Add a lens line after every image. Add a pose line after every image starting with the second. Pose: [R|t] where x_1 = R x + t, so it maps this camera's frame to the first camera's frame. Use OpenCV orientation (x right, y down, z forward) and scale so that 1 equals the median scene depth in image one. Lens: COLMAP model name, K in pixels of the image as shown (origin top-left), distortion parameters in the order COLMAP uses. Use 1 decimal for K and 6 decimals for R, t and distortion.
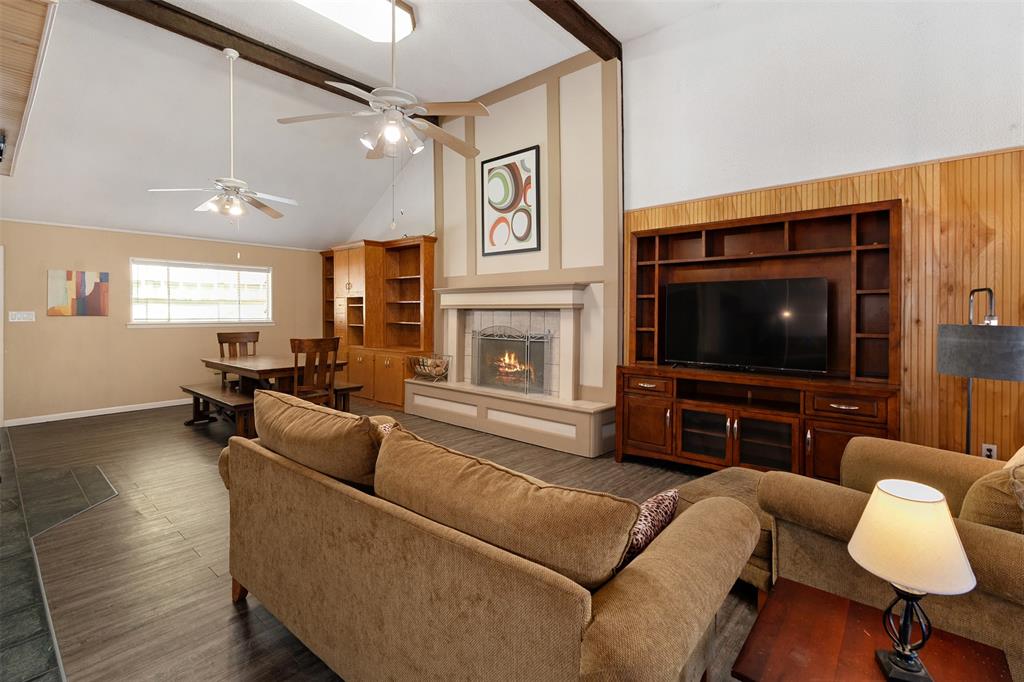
lens RADIAL K [[460.4, 0, 517.2], [0, 460.4, 316.1], [0, 0, 1]] dist [-0.003070, -0.000224]
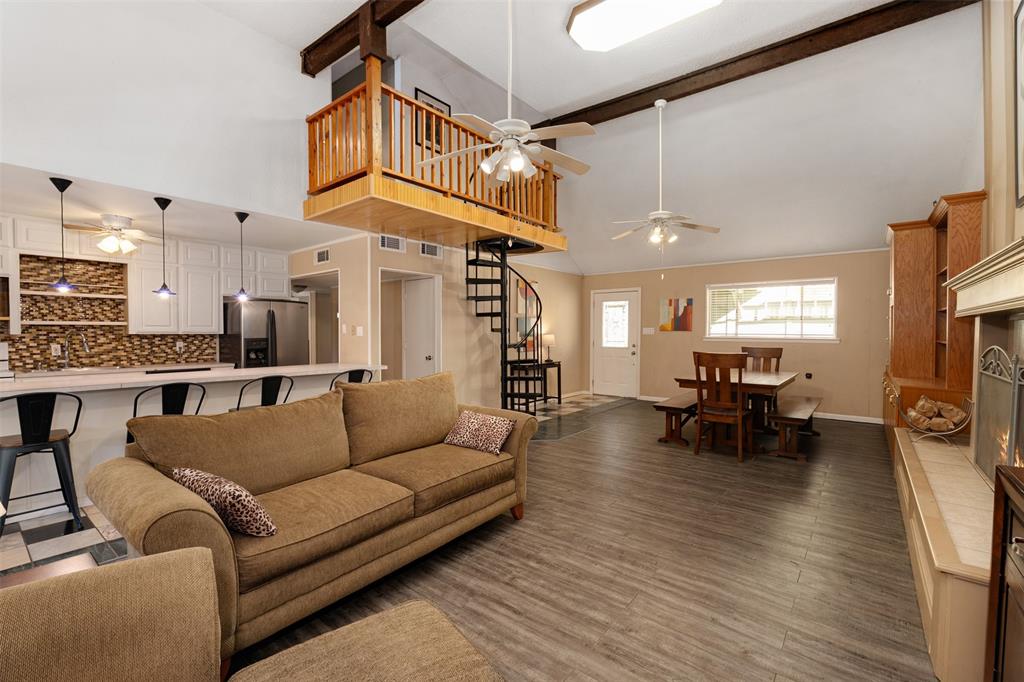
lens RADIAL K [[447.8, 0, 518.7], [0, 447.8, 338.9], [0, 0, 1]] dist [-0.002606, -0.000389]
pose [[0.045850, 0.015182, -0.998833, 0.460854], [-0.012375, 0.999816, 0.014629, 0.011469], [0.998872, 0.011690, 0.046029, 0.547504]]
